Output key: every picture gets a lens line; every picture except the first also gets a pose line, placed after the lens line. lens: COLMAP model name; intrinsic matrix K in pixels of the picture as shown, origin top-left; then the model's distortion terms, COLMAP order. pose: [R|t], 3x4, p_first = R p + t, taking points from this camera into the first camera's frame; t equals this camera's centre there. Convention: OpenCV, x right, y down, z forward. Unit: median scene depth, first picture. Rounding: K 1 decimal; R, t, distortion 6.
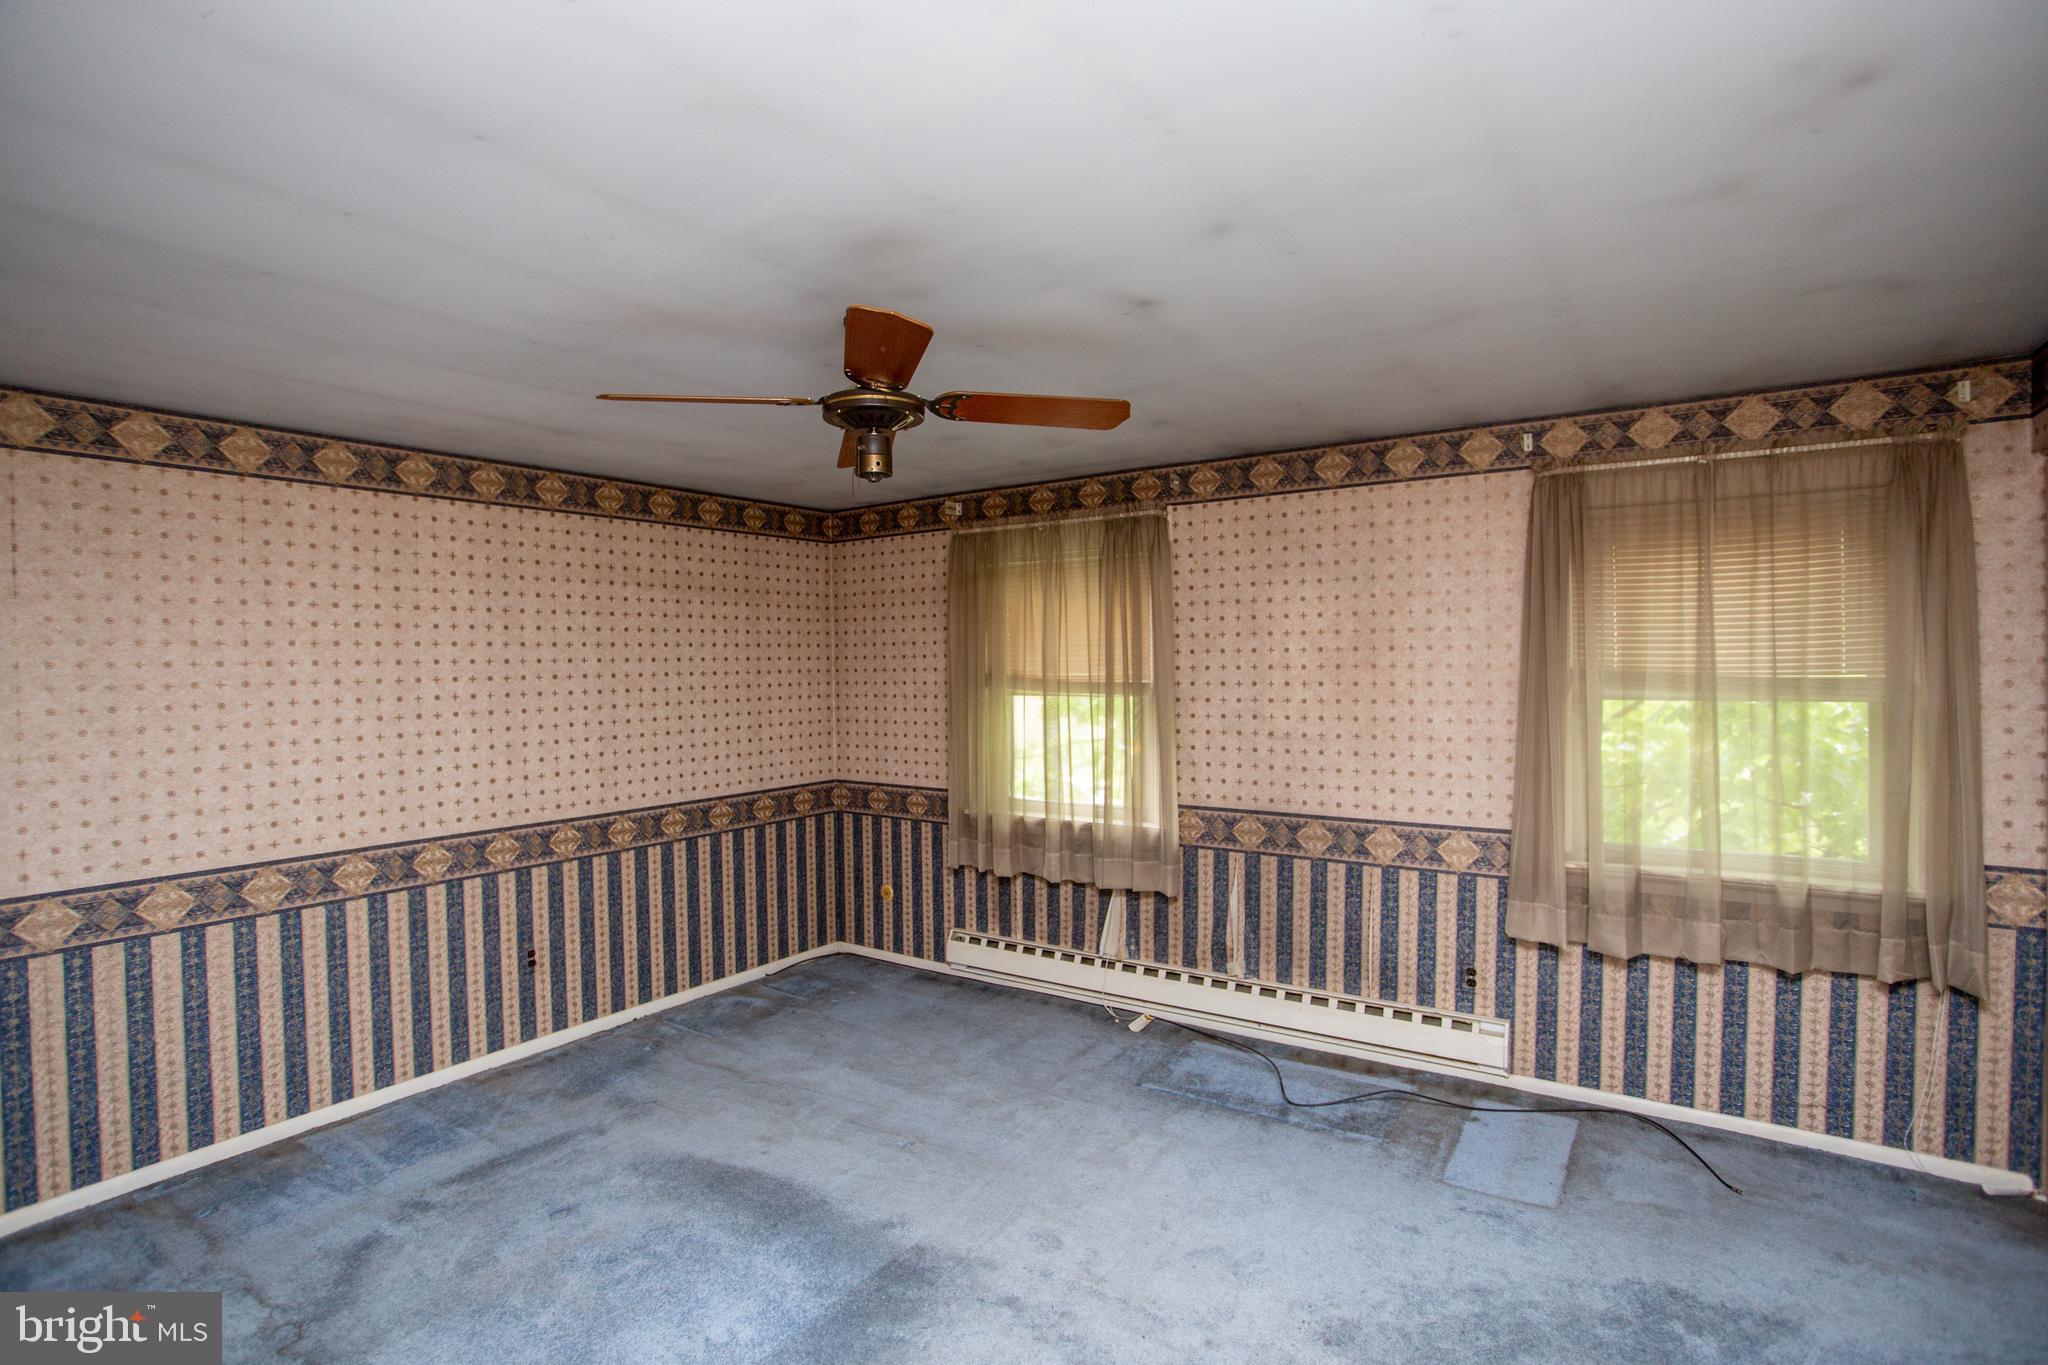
lens RADIAL K [[971.8, 0, 1055.6], [0, 971.8, 698.4], [0, 0, 1]] dist [-0.039409, 0.000075]
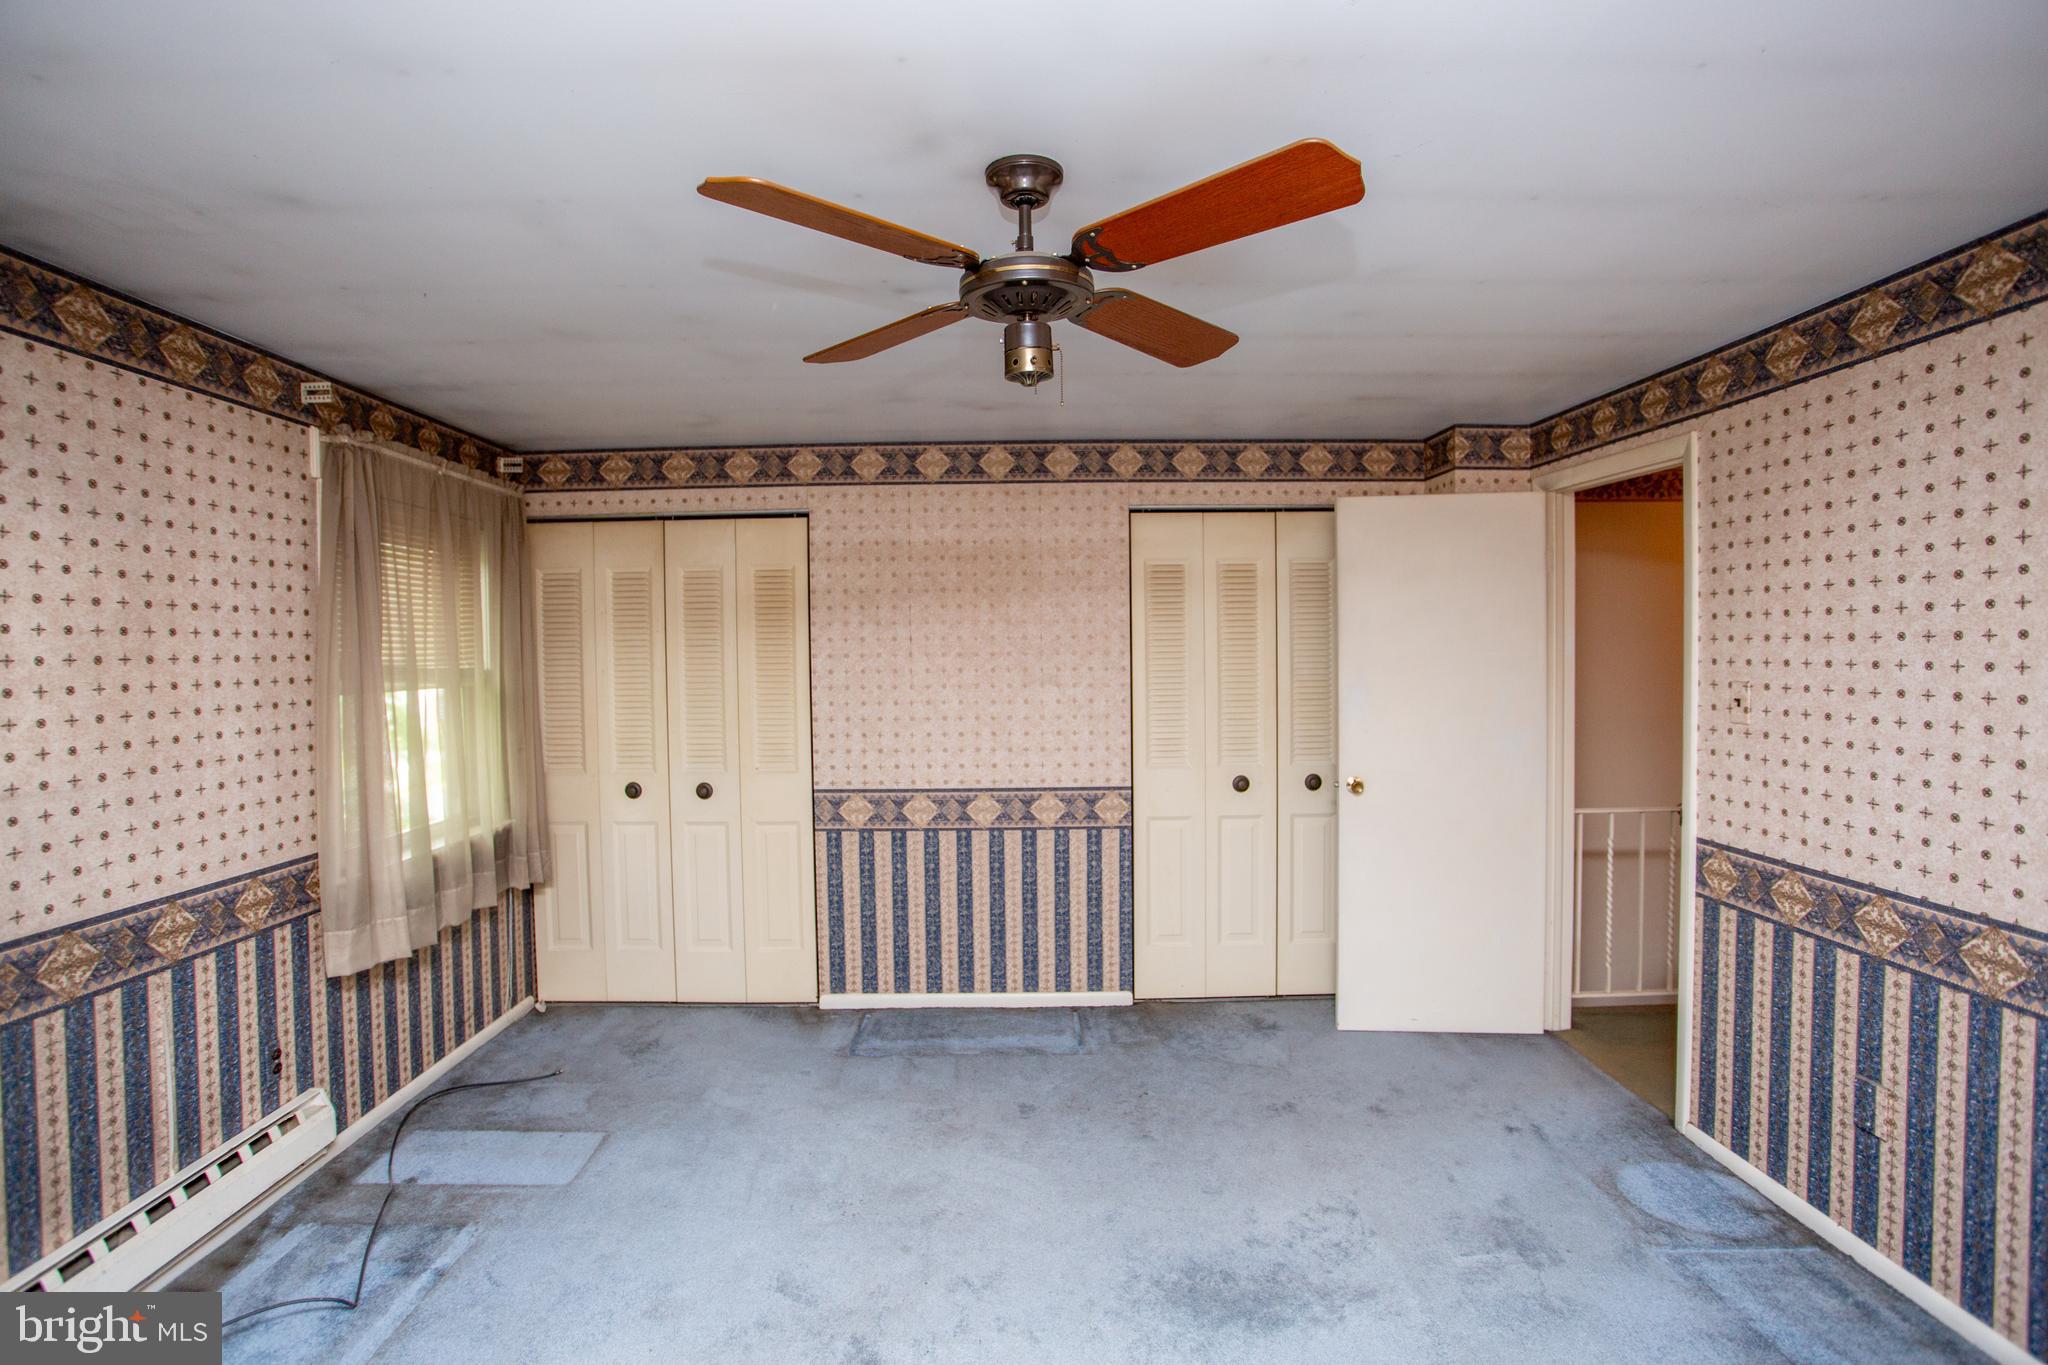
lens RADIAL K [[994.3, 0, 1017.7], [0, 994.3, 670.2], [0, 0, 1]] dist [-0.073617, 0.032964]
pose [[-0.539288, -0.004470, 0.842110, -0.490654], [0.038199, 0.998827, 0.029764, -0.022091], [-0.841255, 0.048219, -0.538484, 0.821585]]
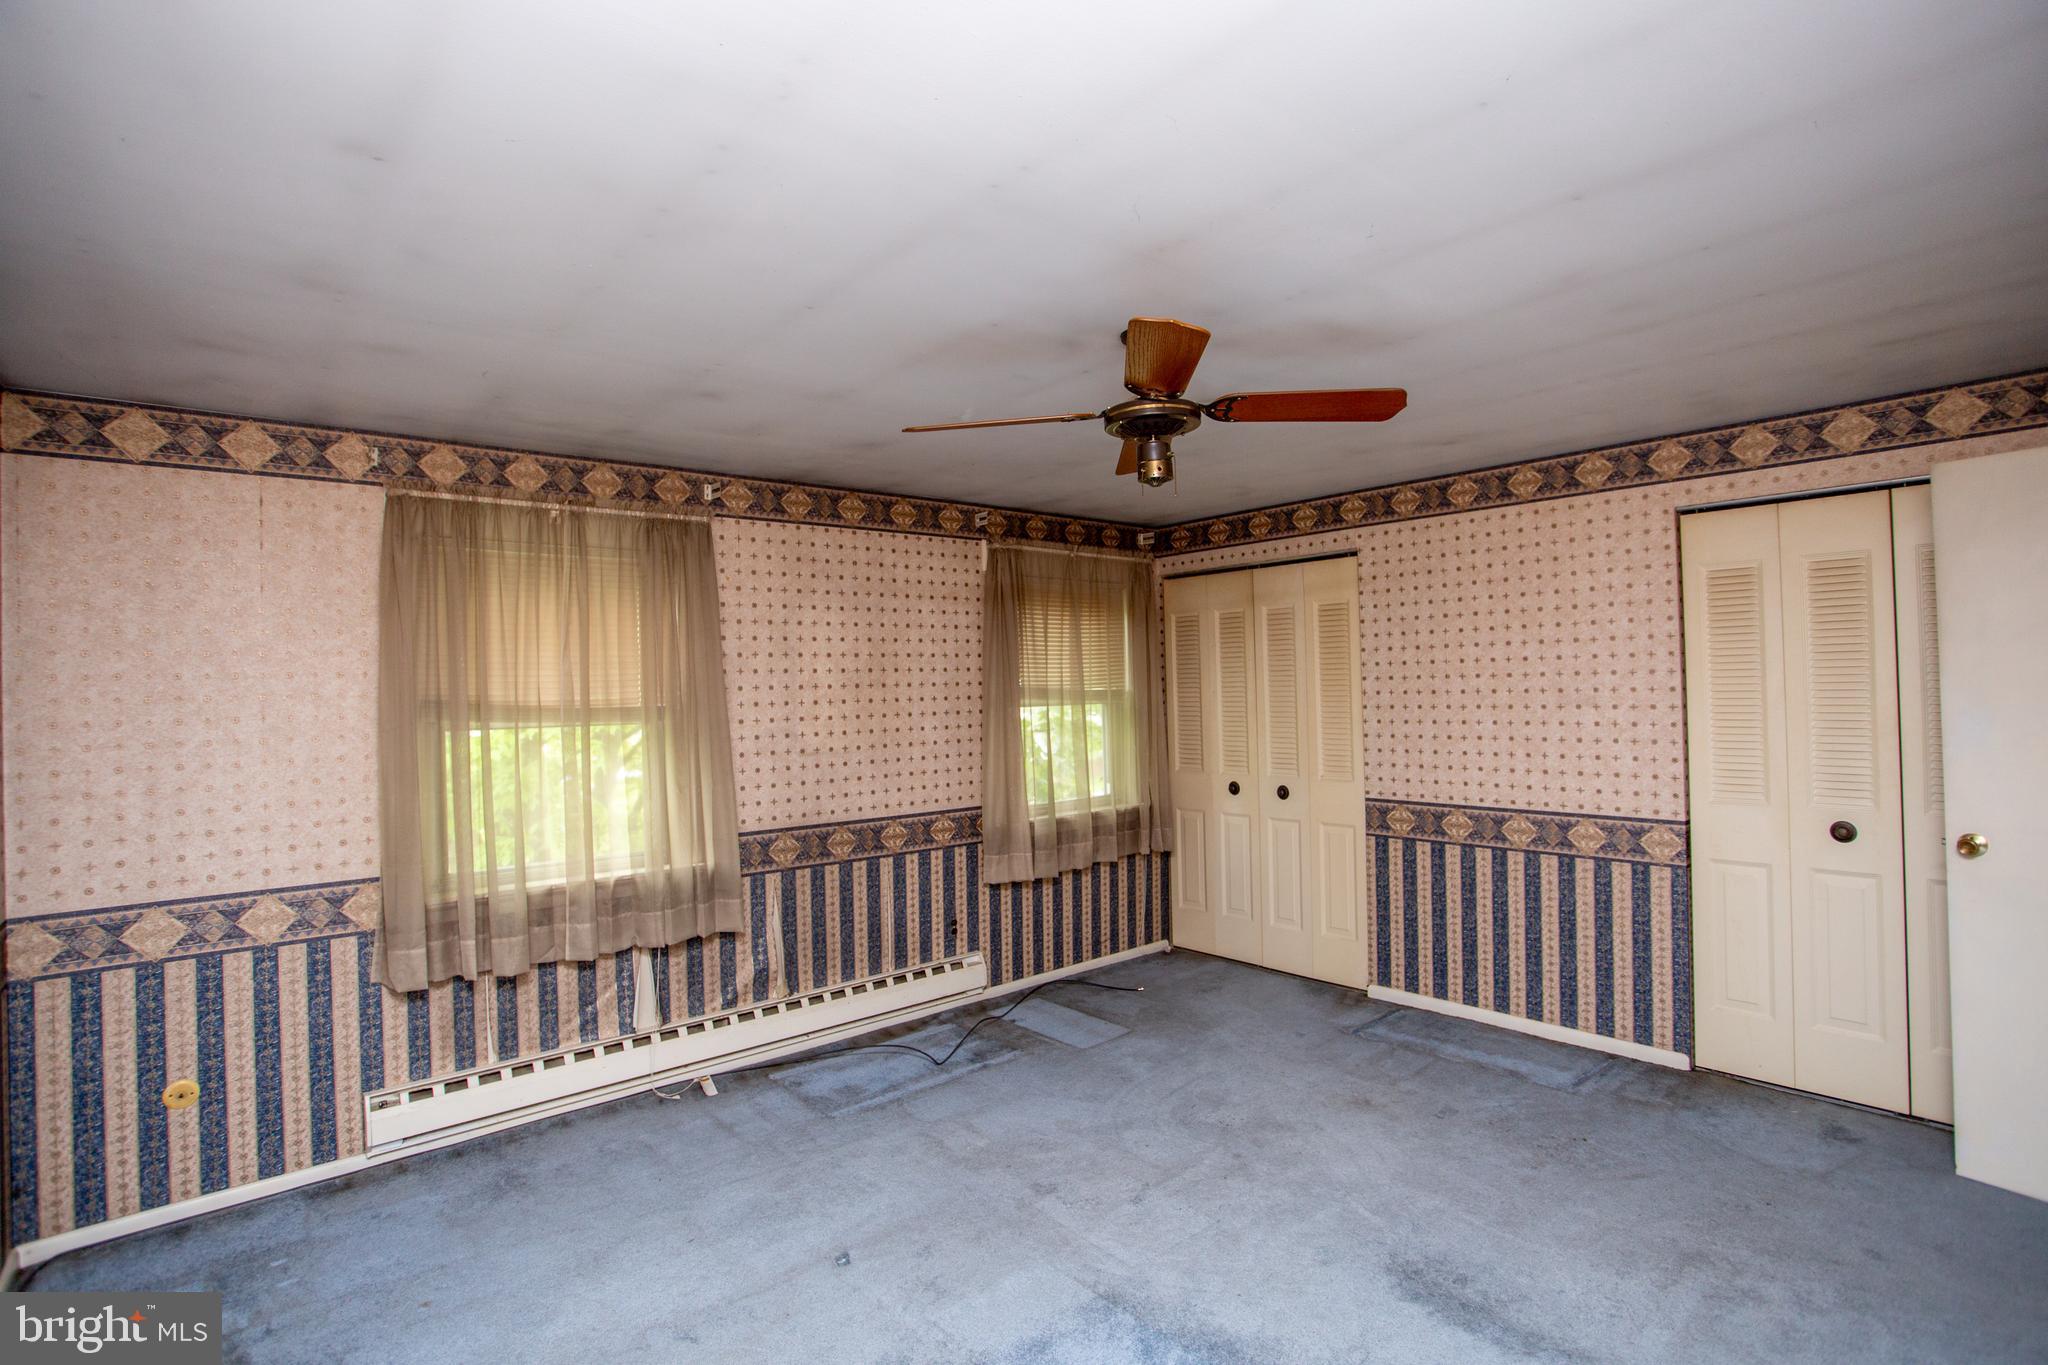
lens RADIAL K [[994.3, 0, 1017.7], [0, 994.3, 670.2], [0, 0, 1]] dist [-0.073617, 0.032964]
pose [[0.294671, 0.014995, 0.955481, -0.739188], [0.047195, 0.998428, -0.030224, -0.007163], [-0.954433, 0.054000, 0.293500, 0.469864]]
